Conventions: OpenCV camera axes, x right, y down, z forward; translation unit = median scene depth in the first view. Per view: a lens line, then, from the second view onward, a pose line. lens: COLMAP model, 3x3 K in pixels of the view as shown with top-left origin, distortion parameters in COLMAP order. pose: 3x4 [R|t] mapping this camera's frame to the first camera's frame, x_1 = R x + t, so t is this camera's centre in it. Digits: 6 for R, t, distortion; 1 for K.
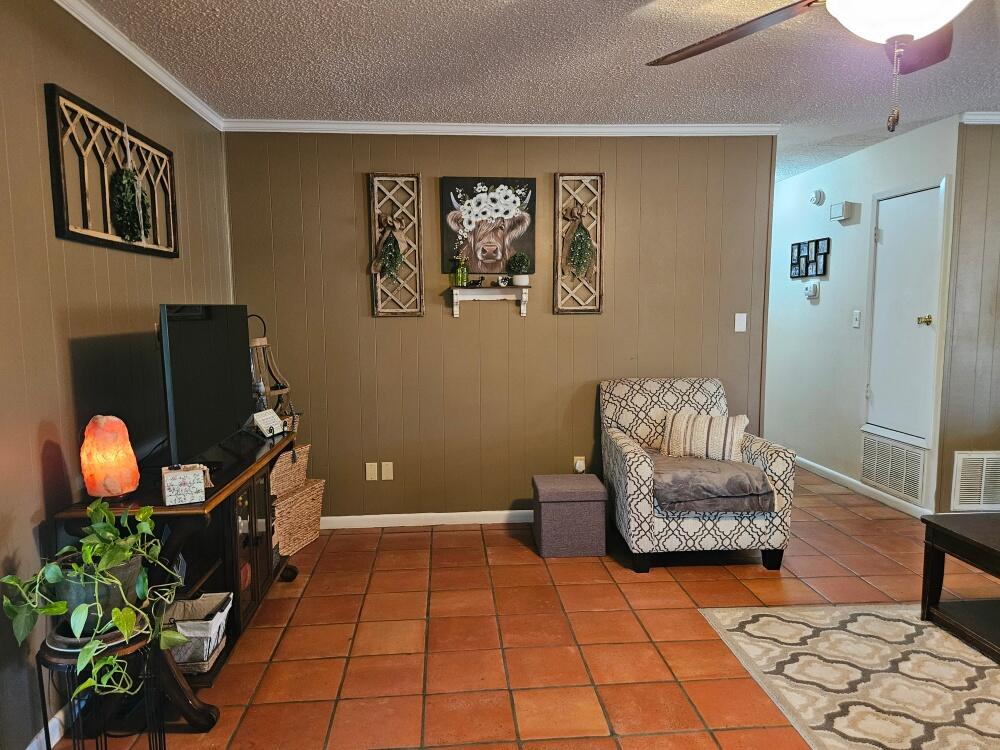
lens RADIAL K [[713.8, 0, 483.1], [0, 713.8, 387.8], [0, 0, 1]] dist [0.082010, -0.077368]
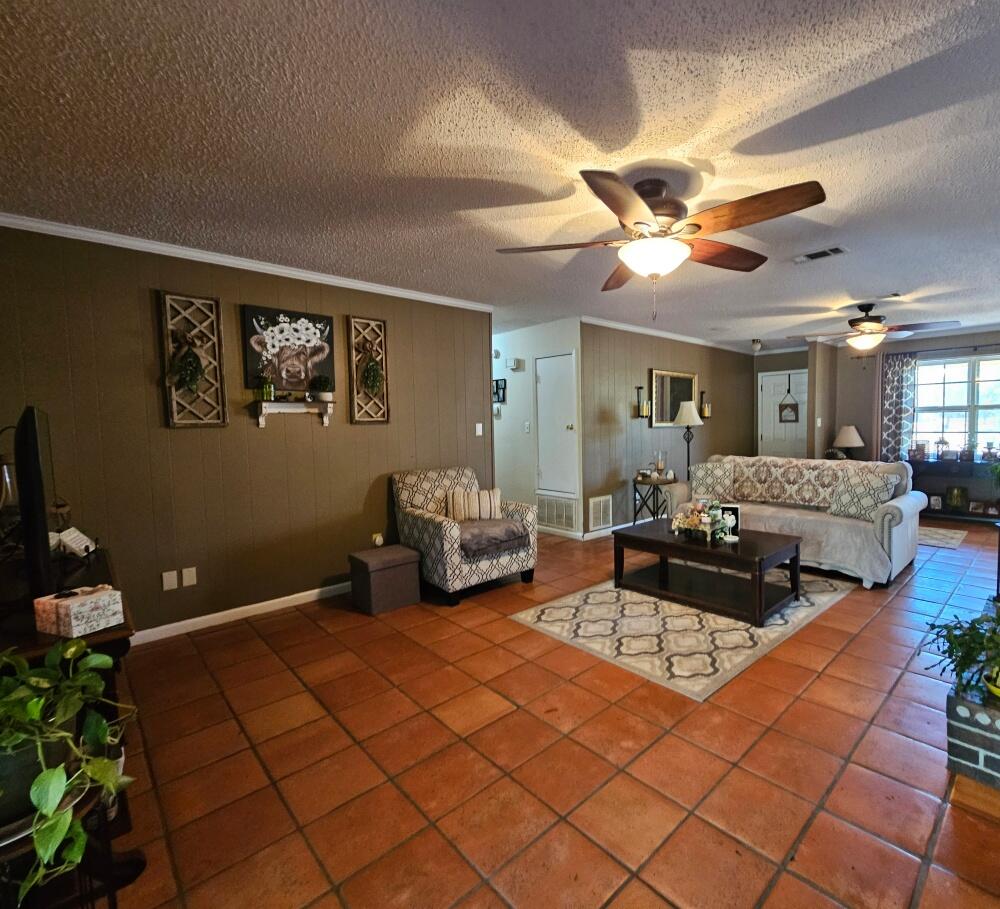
lens RADIAL K [[499.5, 0, 589.1], [0, 499.5, 452.3], [0, 0, 1]] dist [0.000601, 0.000074]
pose [[0.735206, -0.044012, 0.676414, -0.198807], [0.084099, 0.996102, -0.026595, 0.005644], [-0.672607, 0.076439, 0.736042, 0.071349]]
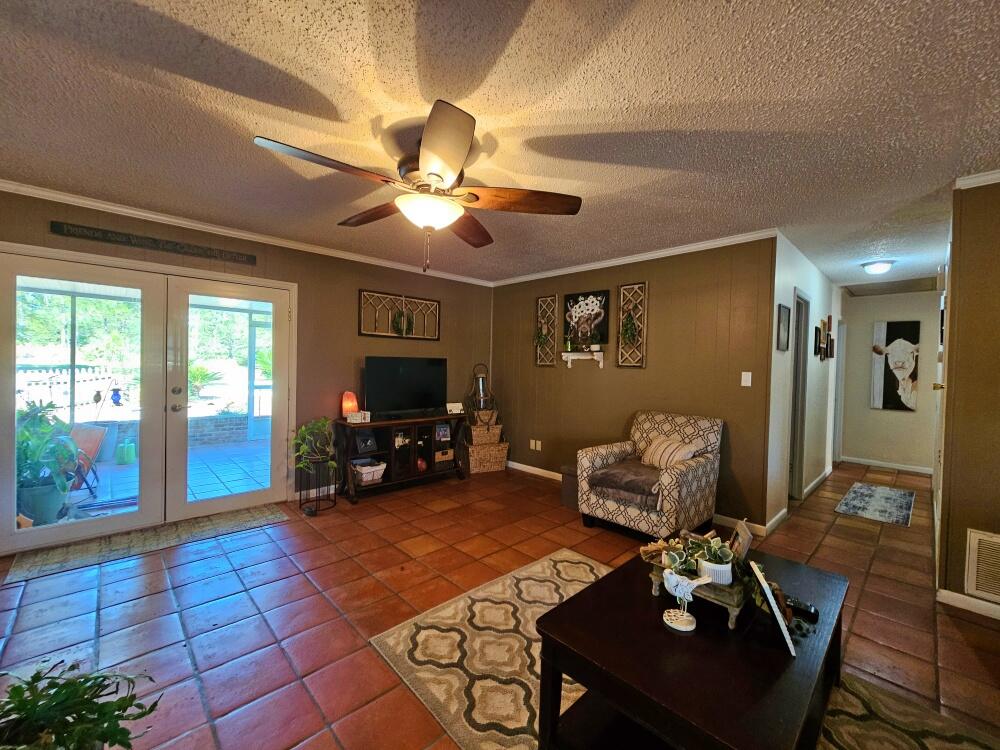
lens RADIAL K [[406.7, 0, 500.0], [0, 406.7, 375.0], [0, 0, 1]] dist [0.001865, 0.000189]
pose [[0.646959, 0.043150, -0.761303, 0.661708], [-0.111637, 0.993000, -0.038588, -0.020709], [0.754308, 0.109955, 0.647247, 0.192390]]
